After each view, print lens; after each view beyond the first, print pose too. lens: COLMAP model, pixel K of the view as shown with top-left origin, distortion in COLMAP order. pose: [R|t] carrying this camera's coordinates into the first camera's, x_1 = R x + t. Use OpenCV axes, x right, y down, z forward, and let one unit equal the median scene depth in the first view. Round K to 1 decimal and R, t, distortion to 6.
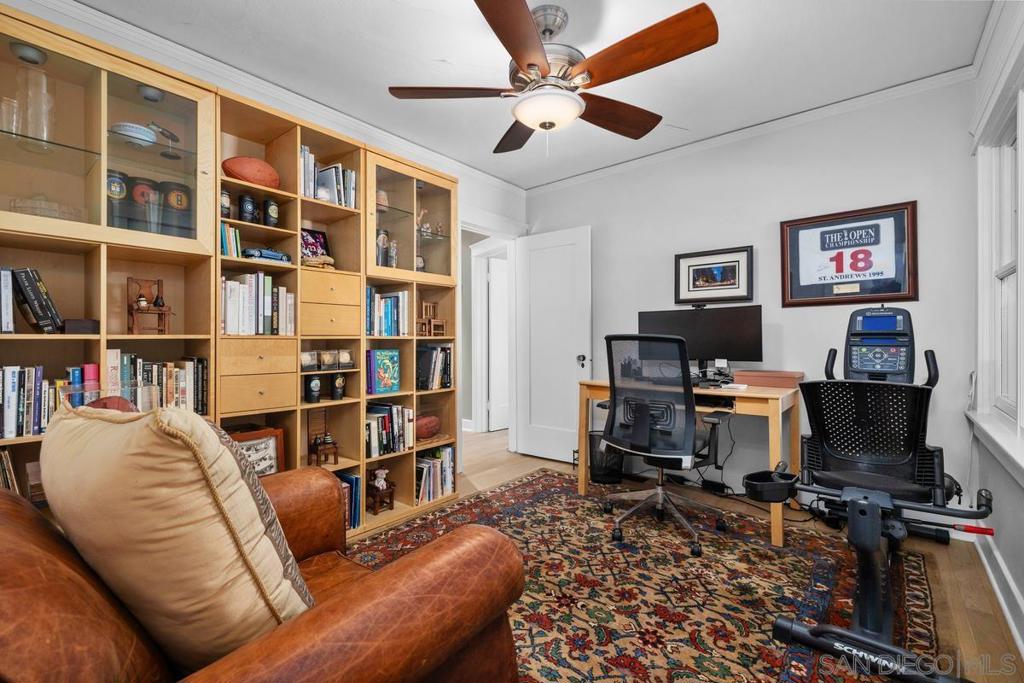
lens RADIAL K [[443.6, 0, 512.0], [0, 443.6, 341.5], [0, 0, 1]] dist [-0.000868, 0.000010]
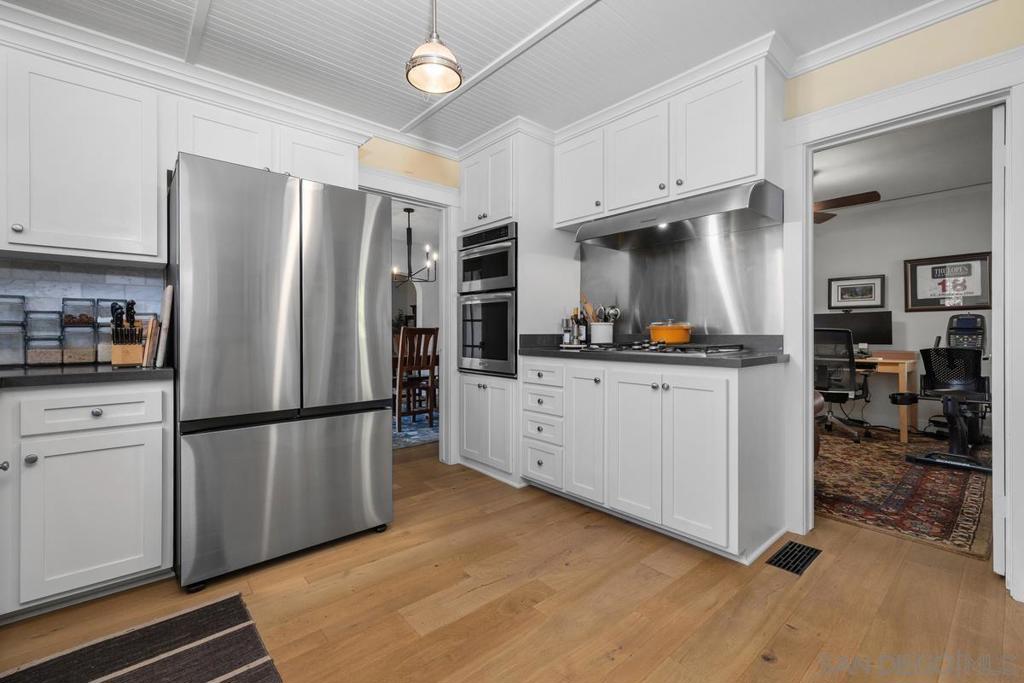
lens RADIAL K [[433.8, 0, 514.6], [0, 433.8, 333.5], [0, 0, 1]] dist [0.002155, 0.000270]
pose [[0.986828, 0.000992, -0.161773, -0.718388], [-0.001509, 0.999994, -0.003070, 0.013339], [0.161769, 0.003273, 0.986823, -1.059824]]
